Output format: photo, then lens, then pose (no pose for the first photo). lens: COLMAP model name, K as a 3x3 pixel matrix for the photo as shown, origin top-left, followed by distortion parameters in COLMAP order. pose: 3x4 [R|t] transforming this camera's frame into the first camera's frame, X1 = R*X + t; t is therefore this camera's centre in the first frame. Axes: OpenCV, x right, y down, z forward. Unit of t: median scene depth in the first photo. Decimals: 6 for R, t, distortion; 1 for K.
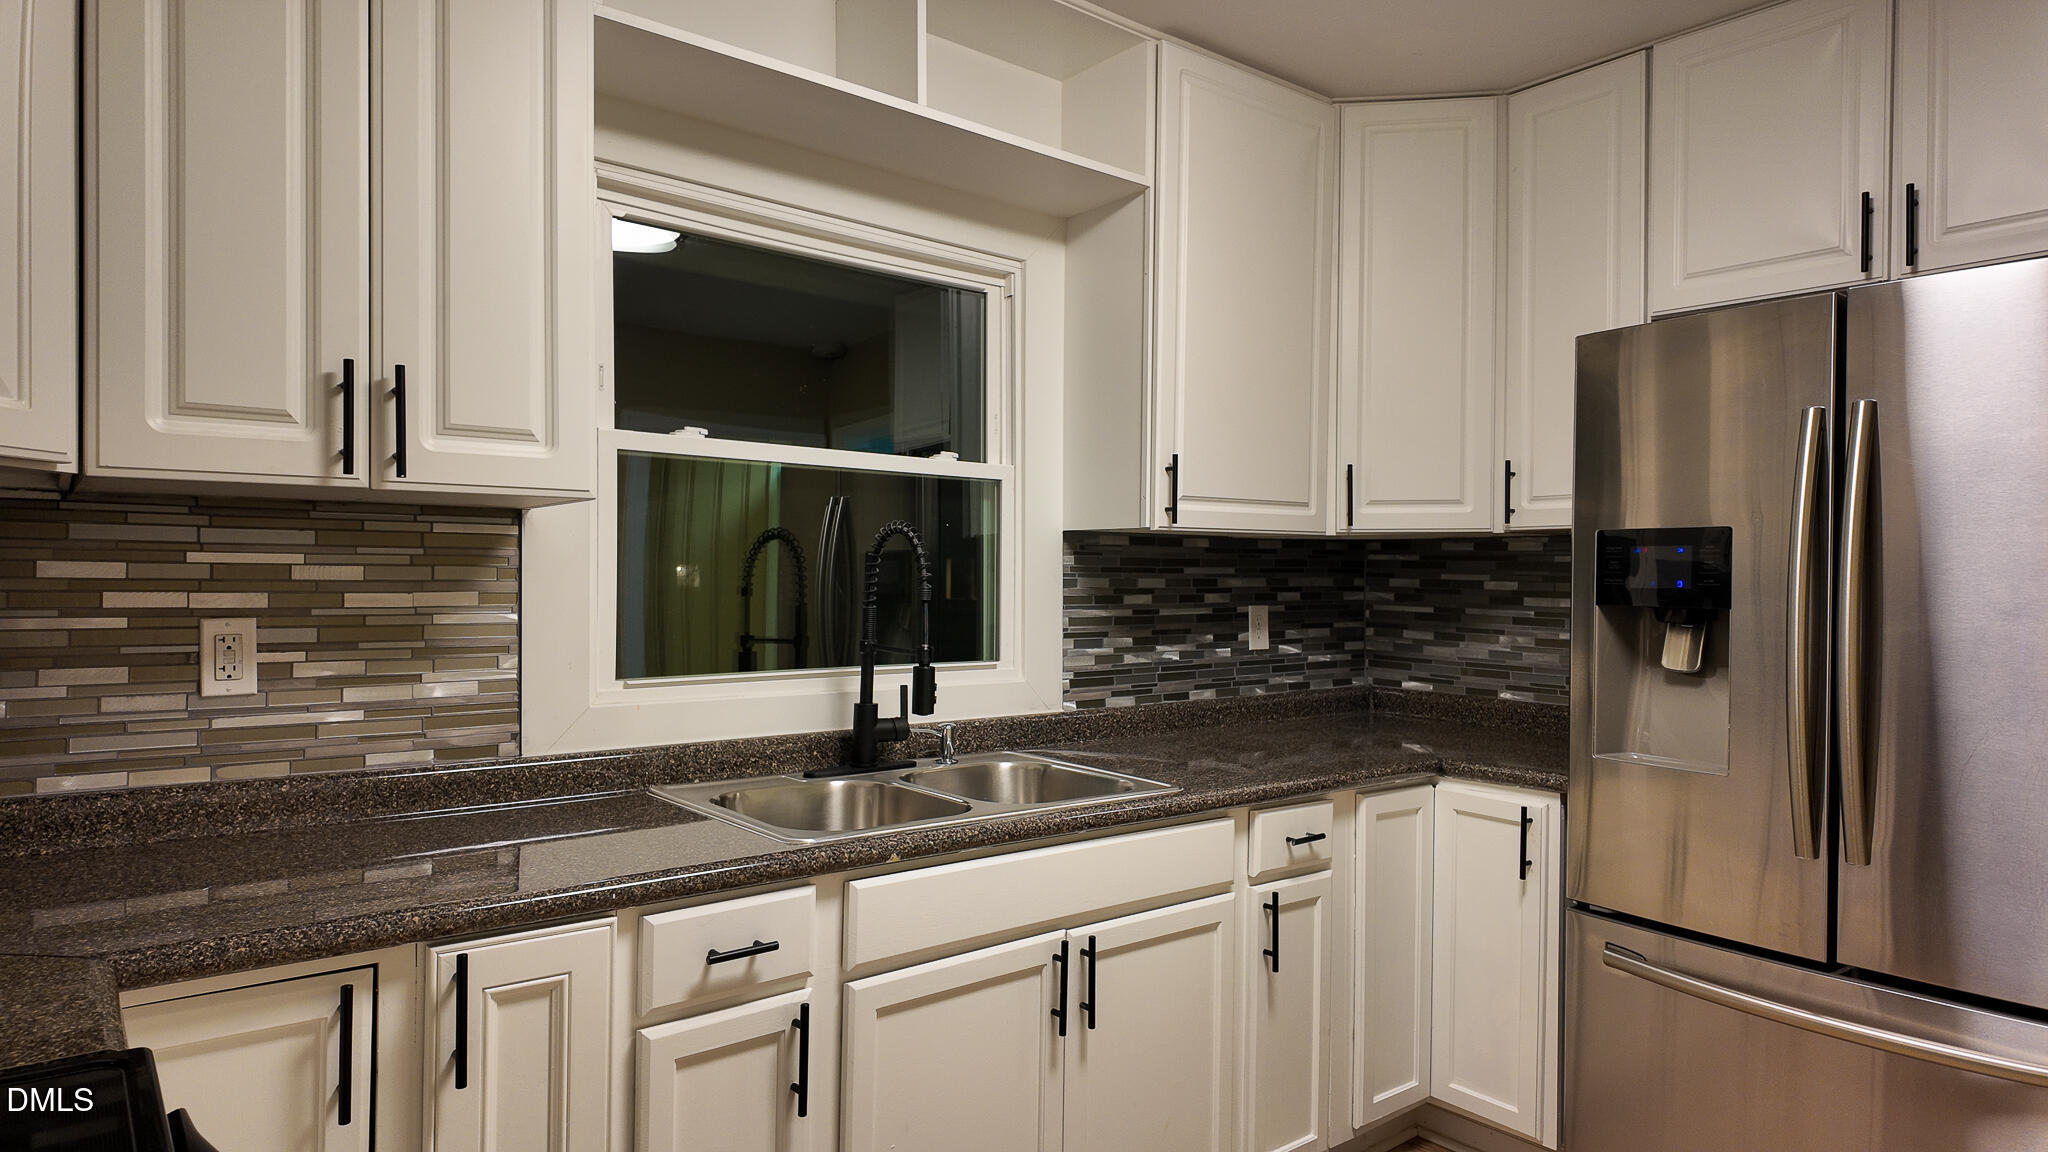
lens RADIAL K [[1165.2, 0, 1018.5], [0, 1165.2, 568.9], [0, 0, 1]] dist [-0.013179, -0.011993]
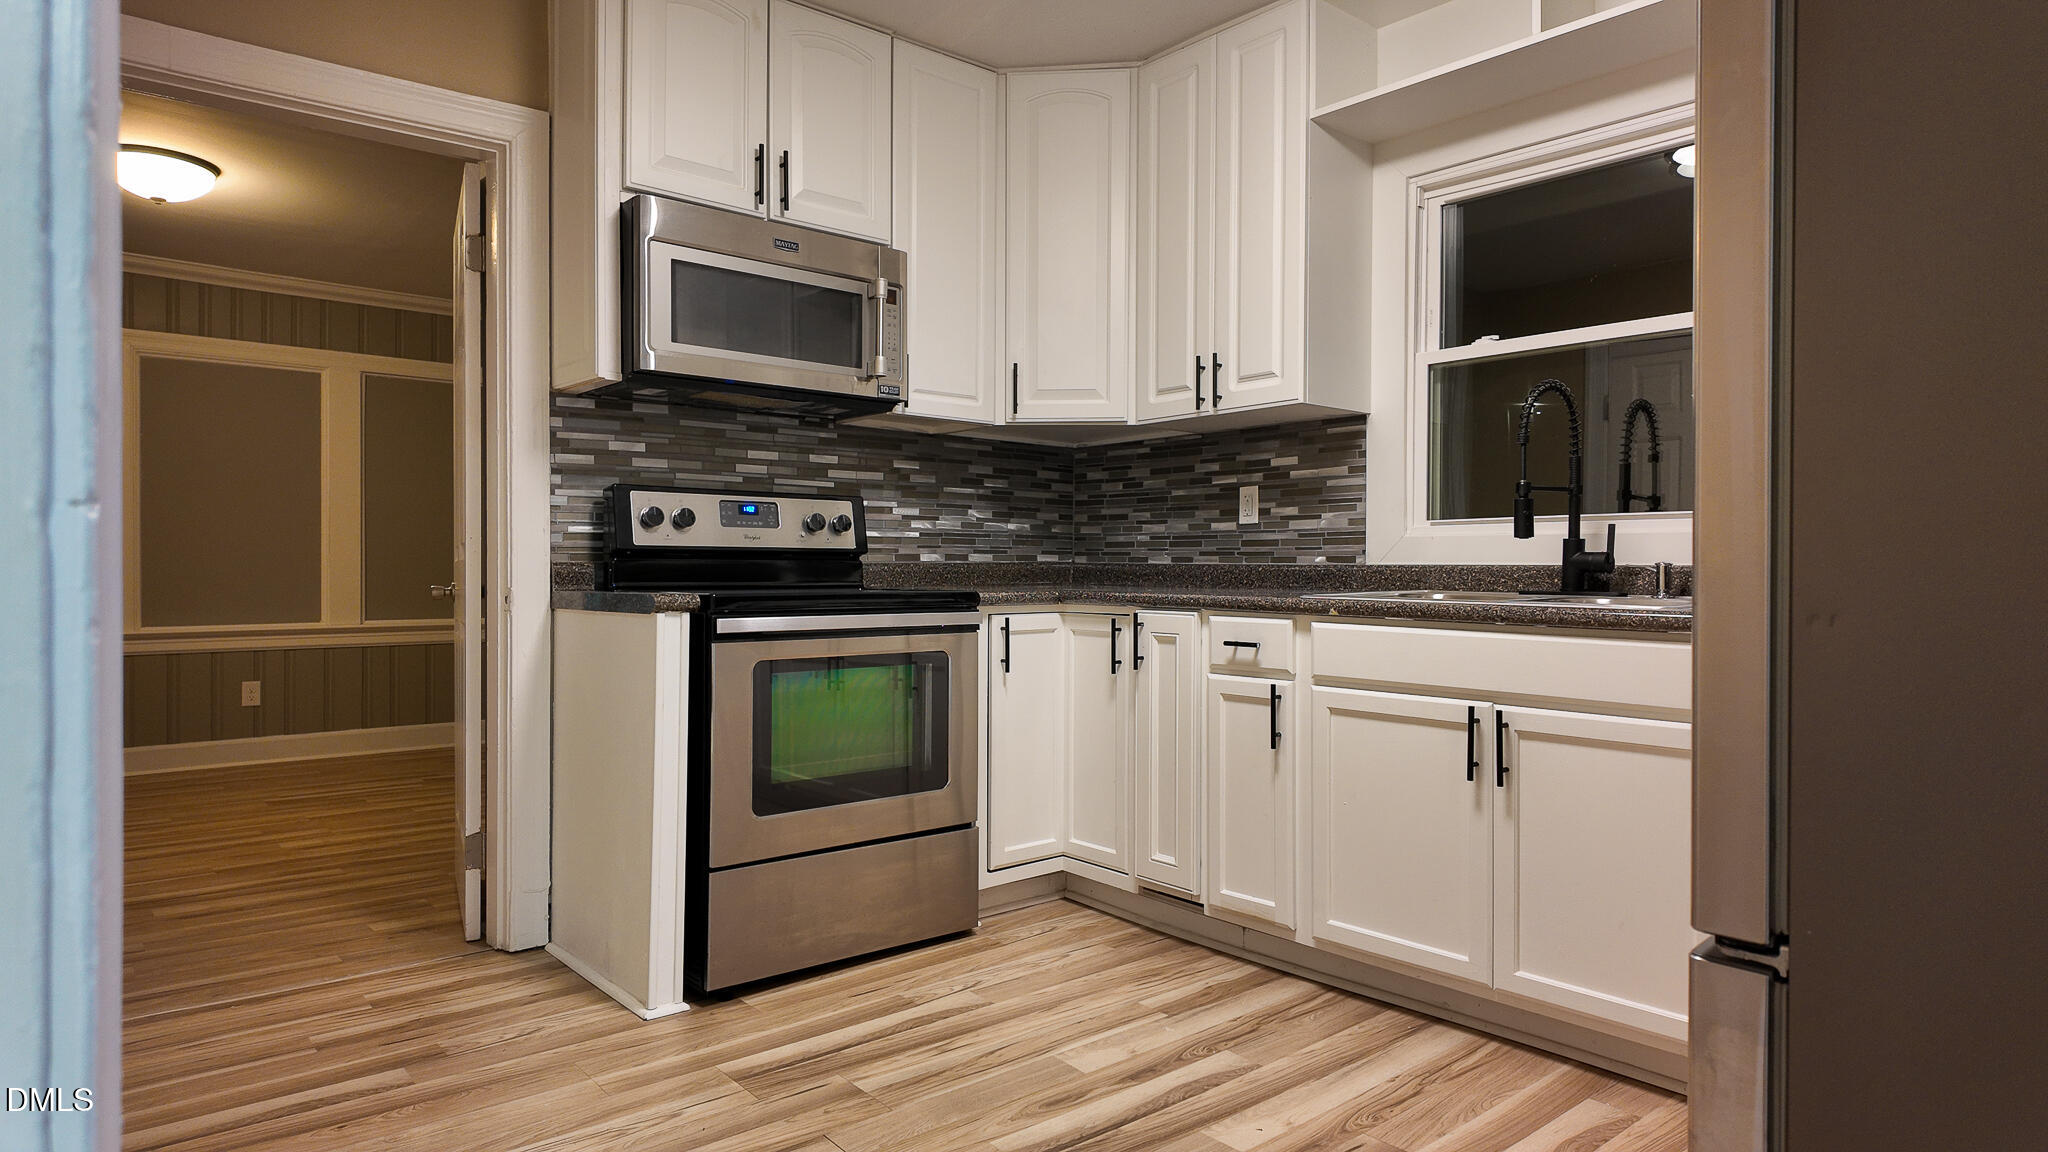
lens RADIAL K [[1165.2, 0, 1022.7], [0, 1165.2, 574.3], [0, 0, 1]] dist [-0.013179, -0.011993]
pose [[0.002946, 0.006081, -0.999977, 1.269075], [0.014076, 0.999882, 0.006121, 0.164228], [0.999897, -0.014094, 0.002860, 0.524418]]
